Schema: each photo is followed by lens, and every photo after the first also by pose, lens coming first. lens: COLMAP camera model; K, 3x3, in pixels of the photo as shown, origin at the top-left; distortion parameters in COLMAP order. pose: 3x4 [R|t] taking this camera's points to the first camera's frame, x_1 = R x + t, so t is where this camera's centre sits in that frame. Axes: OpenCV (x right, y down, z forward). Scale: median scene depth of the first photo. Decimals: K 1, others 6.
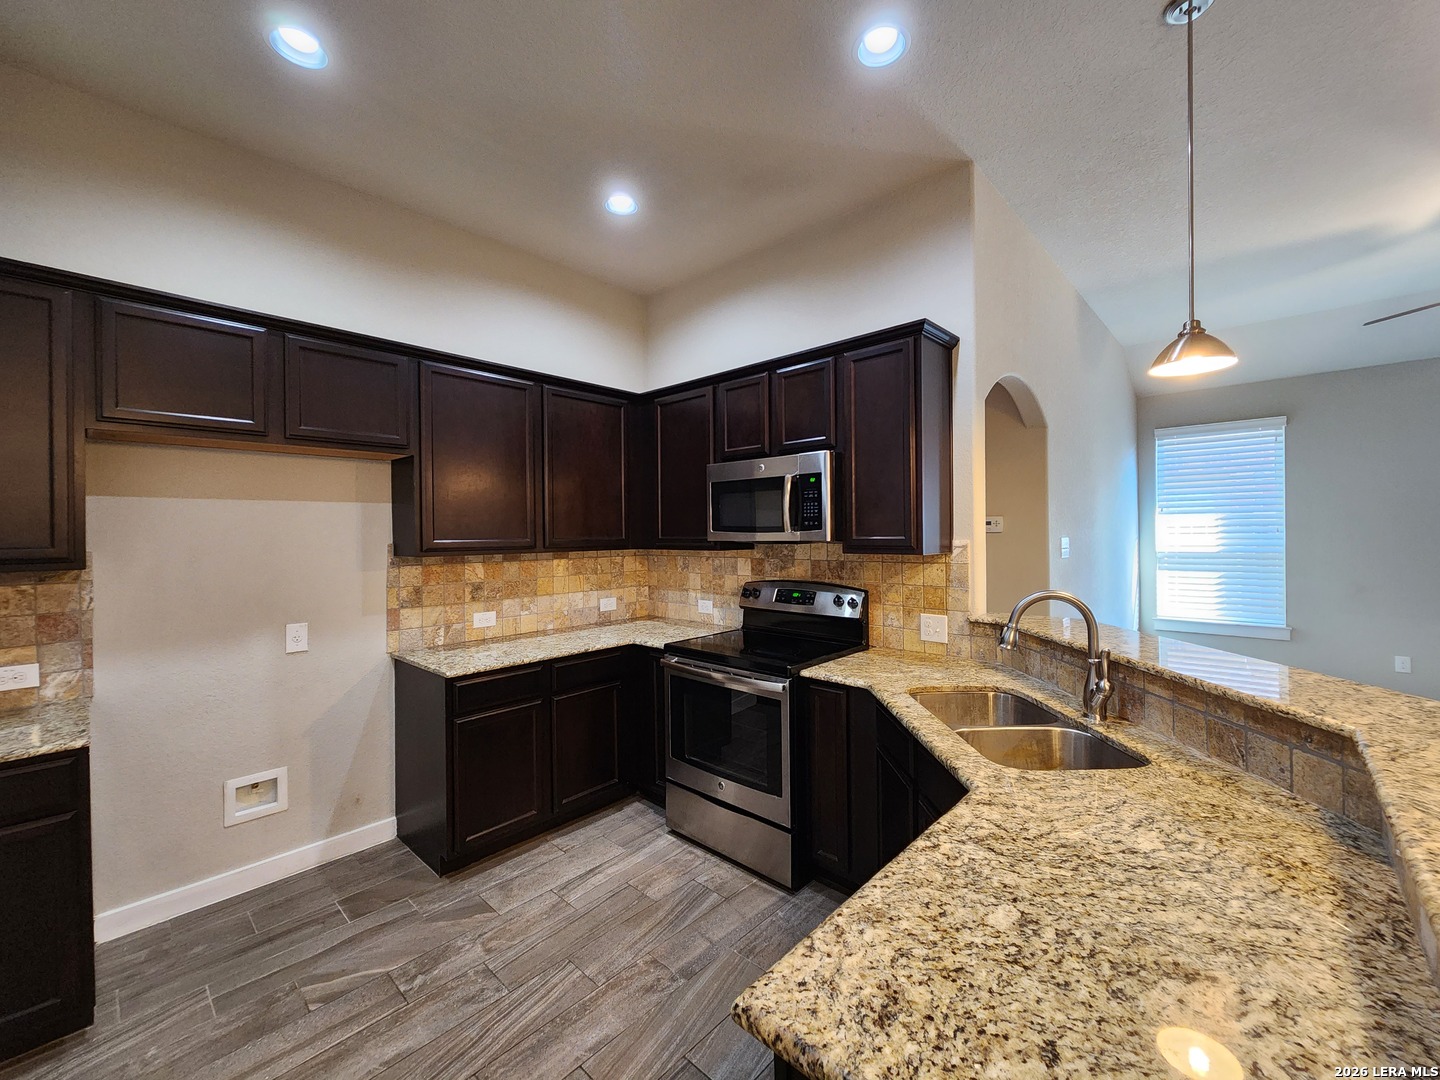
lens RADIAL K [[586.4, 0, 732.0], [0, 586.4, 531.6], [0, 0, 1]] dist [0.002030, -0.002027]
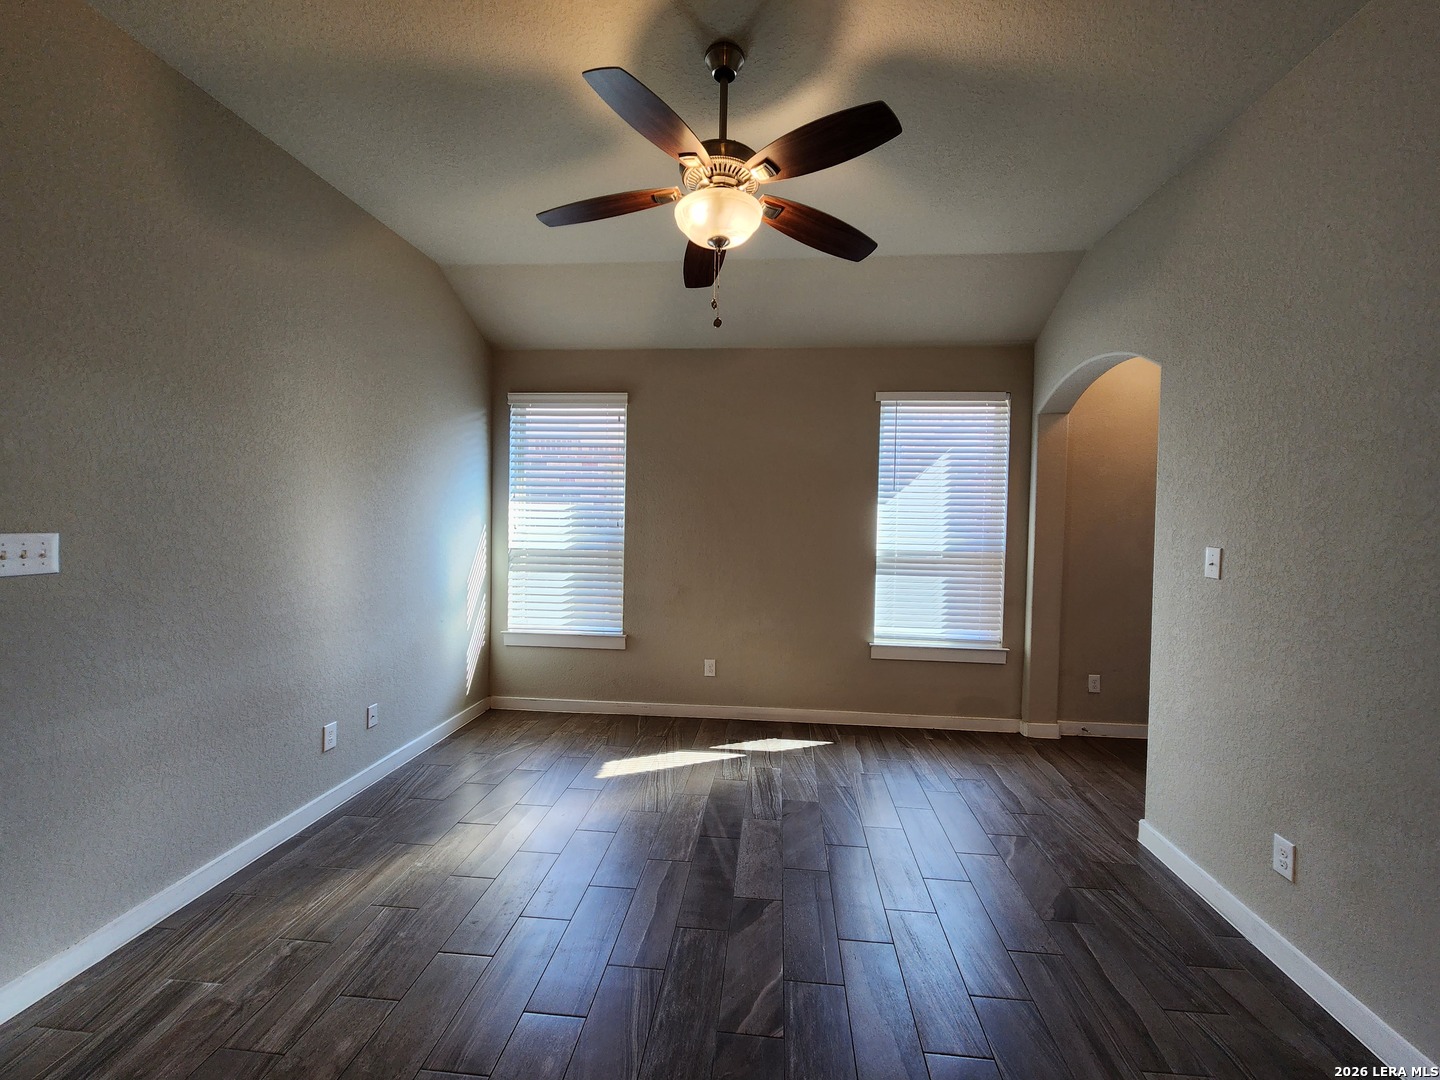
lens RADIAL K [[586.4, 0, 732.0], [0, 586.4, 531.6], [0, 0, 1]] dist [0.002030, -0.002027]
pose [[0.793527, 0.010056, 0.608452, 0.966682], [-0.026996, 0.999461, 0.018690, -0.022457], [-0.607936, -0.031257, 0.793371, 0.375060]]
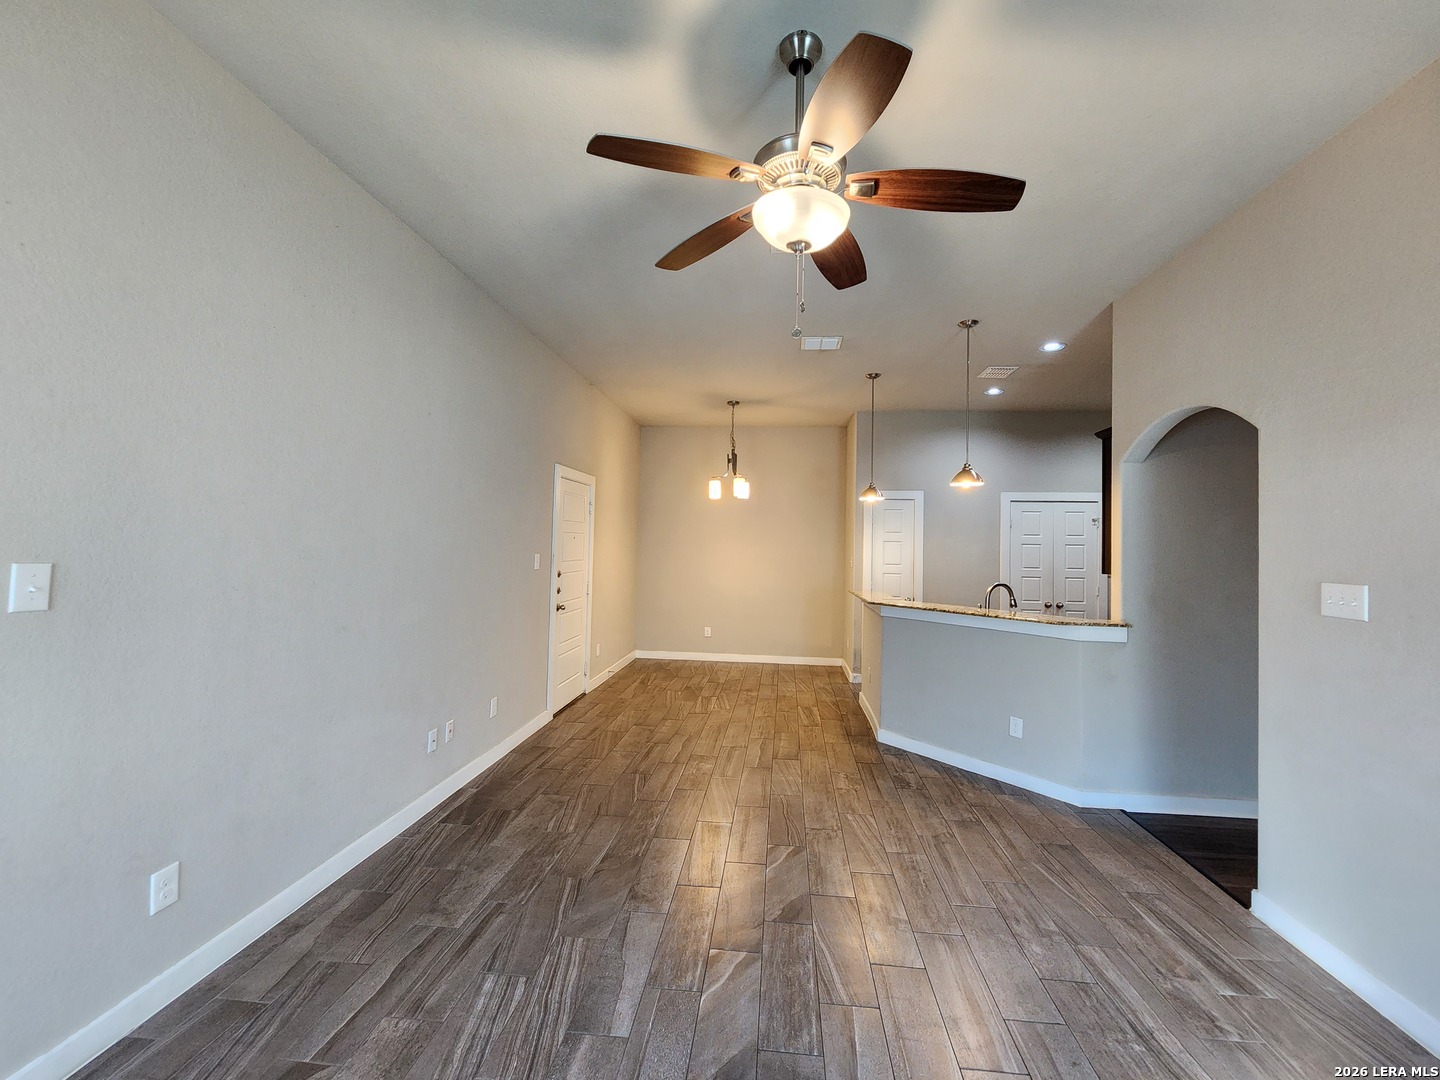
lens RADIAL K [[587.8, 0, 729.6], [0, 587.8, 532.2], [0, 0, 1]] dist [0.001059, -0.000844]
pose [[-0.798690, -0.022118, -0.601336, 1.838882], [-0.013688, 0.999733, -0.018592, -0.030434], [0.601587, -0.006618, -0.798780, 1.444238]]
